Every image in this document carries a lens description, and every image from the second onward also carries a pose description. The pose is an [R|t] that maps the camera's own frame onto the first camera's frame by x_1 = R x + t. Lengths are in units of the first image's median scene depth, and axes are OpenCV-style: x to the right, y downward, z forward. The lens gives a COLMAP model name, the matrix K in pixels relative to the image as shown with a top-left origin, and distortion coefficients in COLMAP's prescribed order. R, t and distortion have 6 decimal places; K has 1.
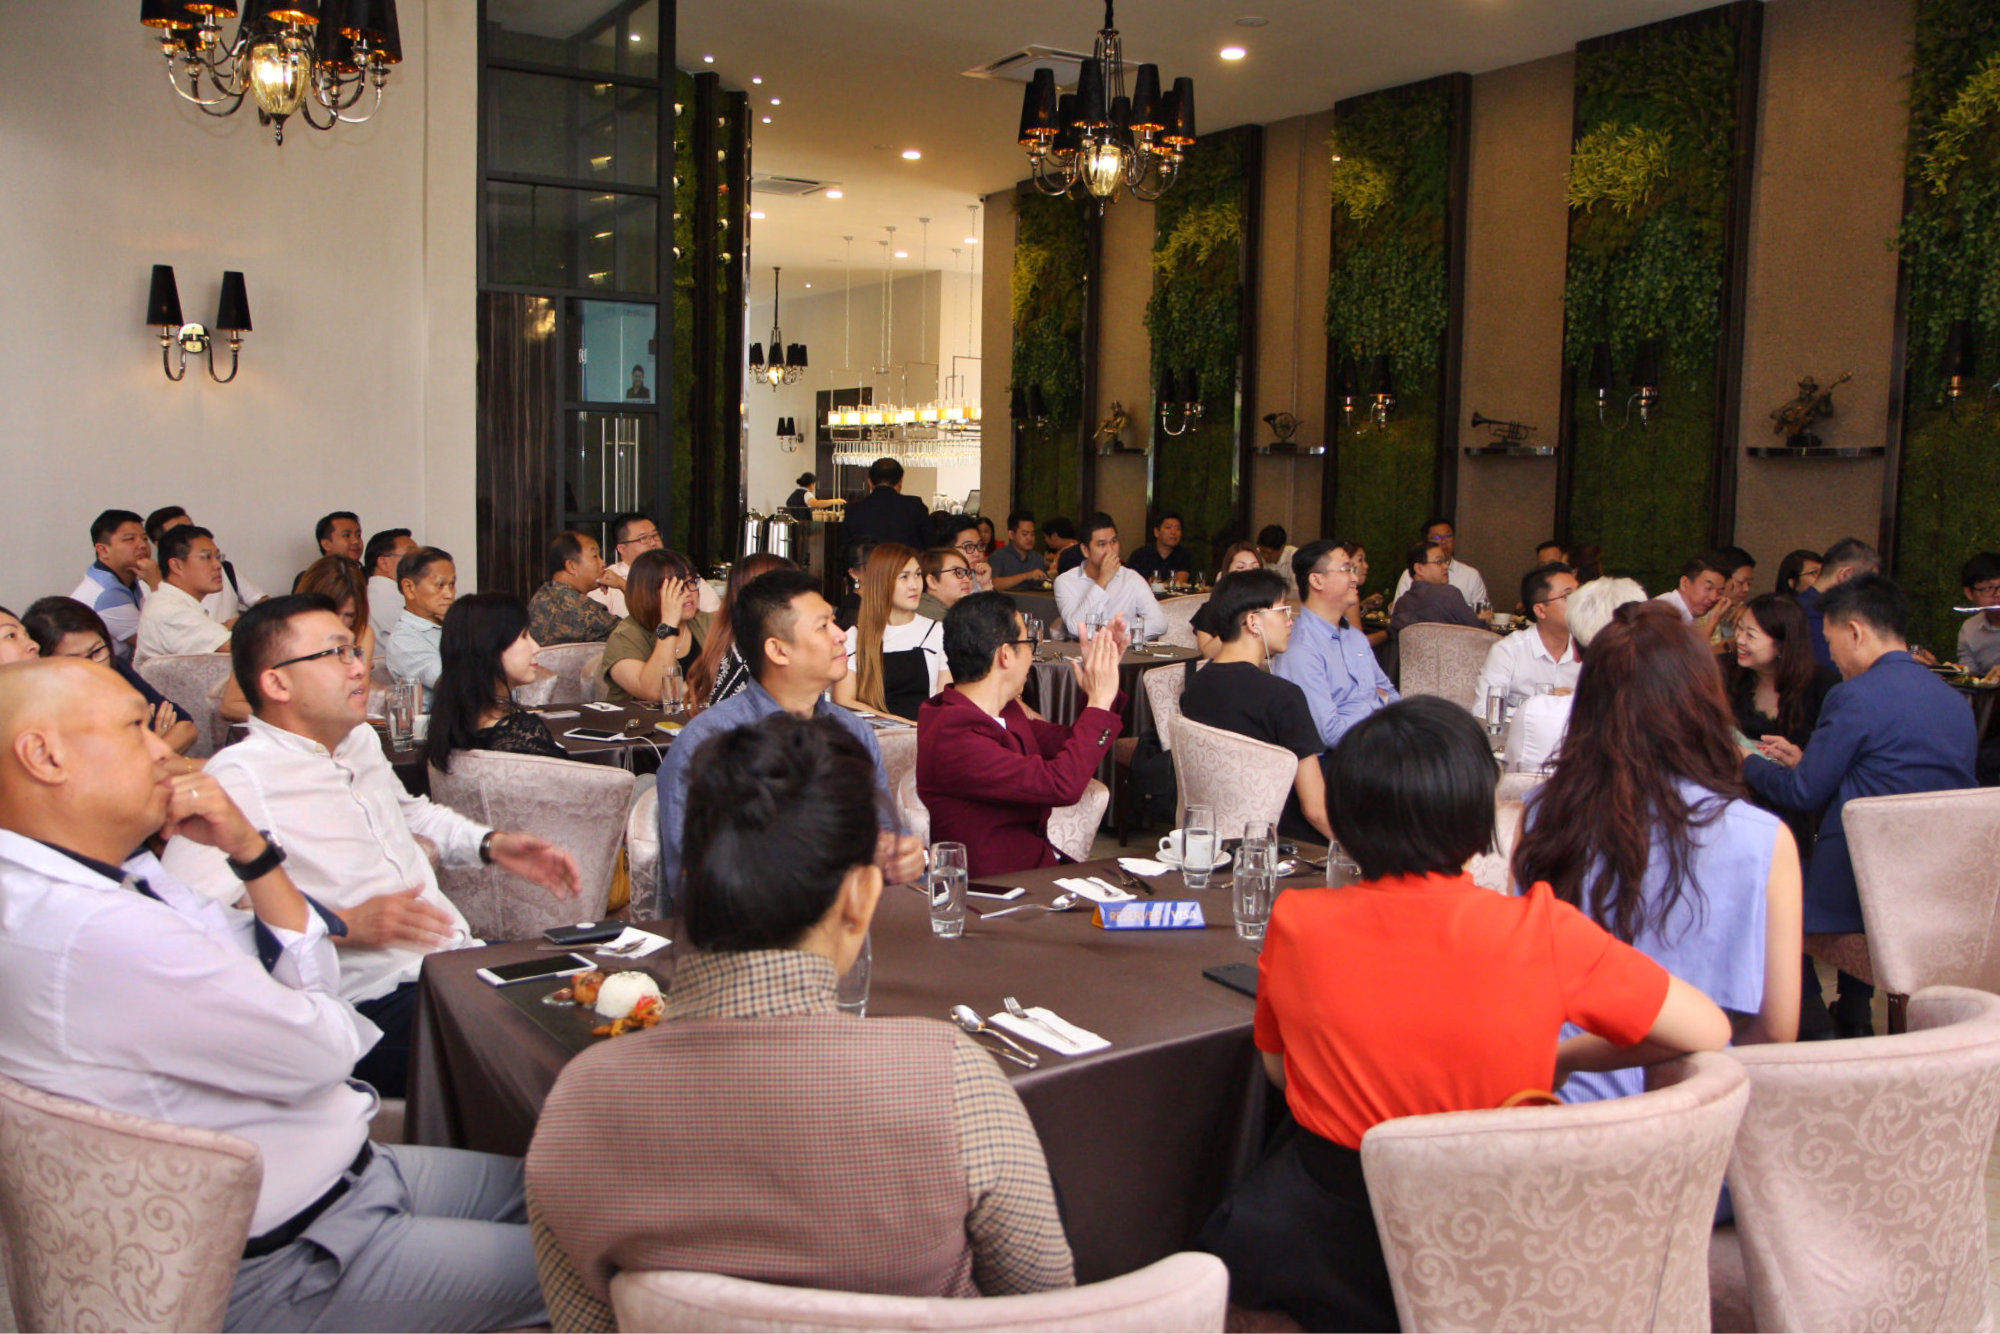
lens RADIAL K [[1577.9, 0, 1000.0], [0, 1577.9, 667.0], [0, 0, 1]] dist [-0.094736, 0.101918]
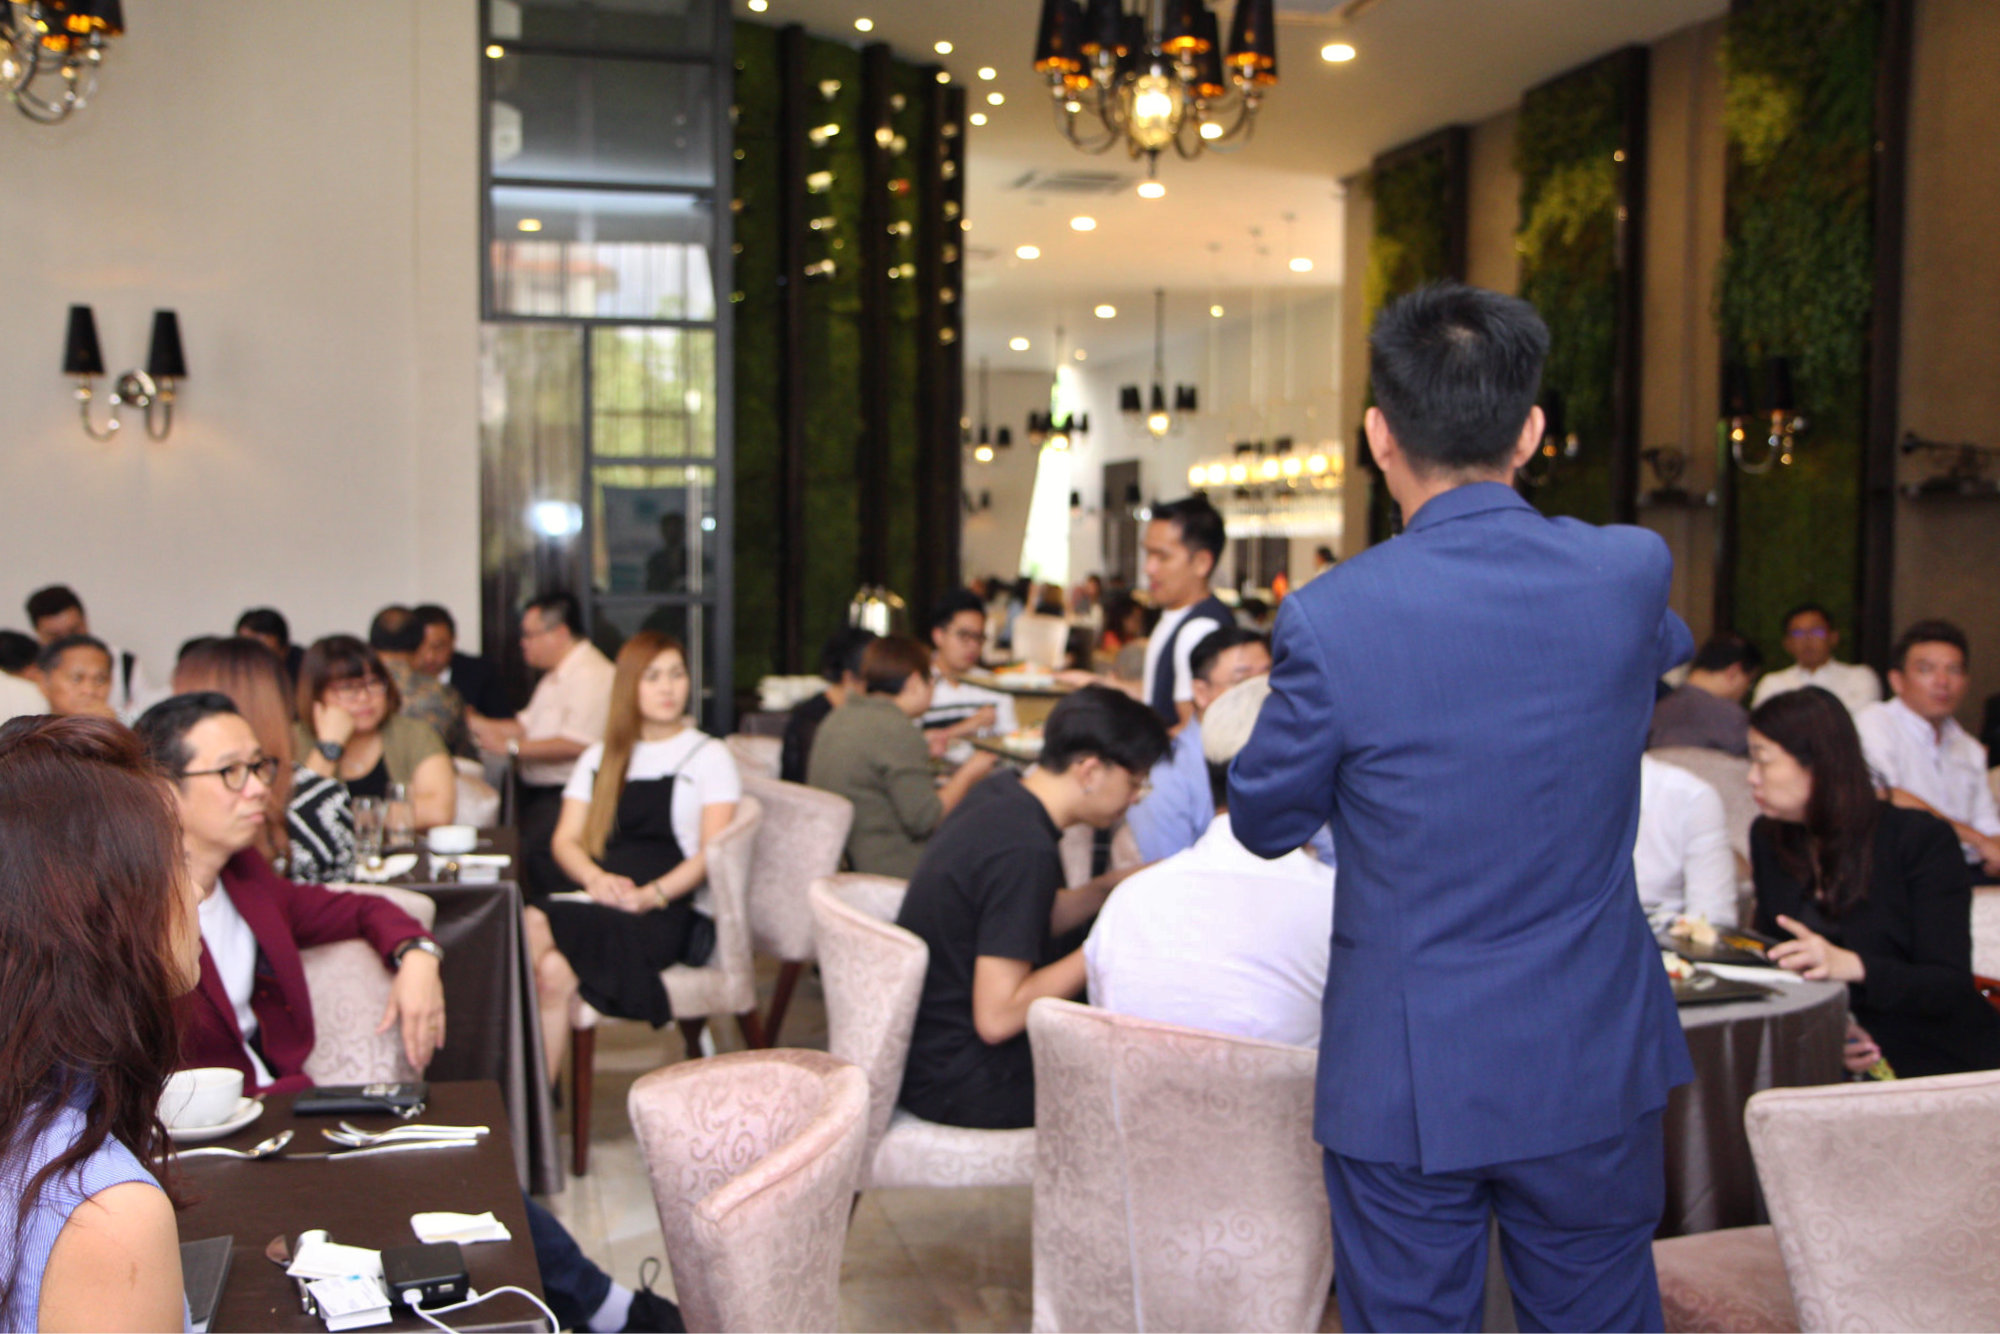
lens RADIAL K [[1937.9, 0, 1000.0], [0, 1937.9, 667.0], [0, 0, 1]] dist [-0.005440, 0.109577]
pose [[0.954140, 0.002591, -0.299350, 0.174017], [-0.020981, 0.998082, -0.058234, -0.006050], [0.298625, 0.061844, 0.952365, 0.093342]]
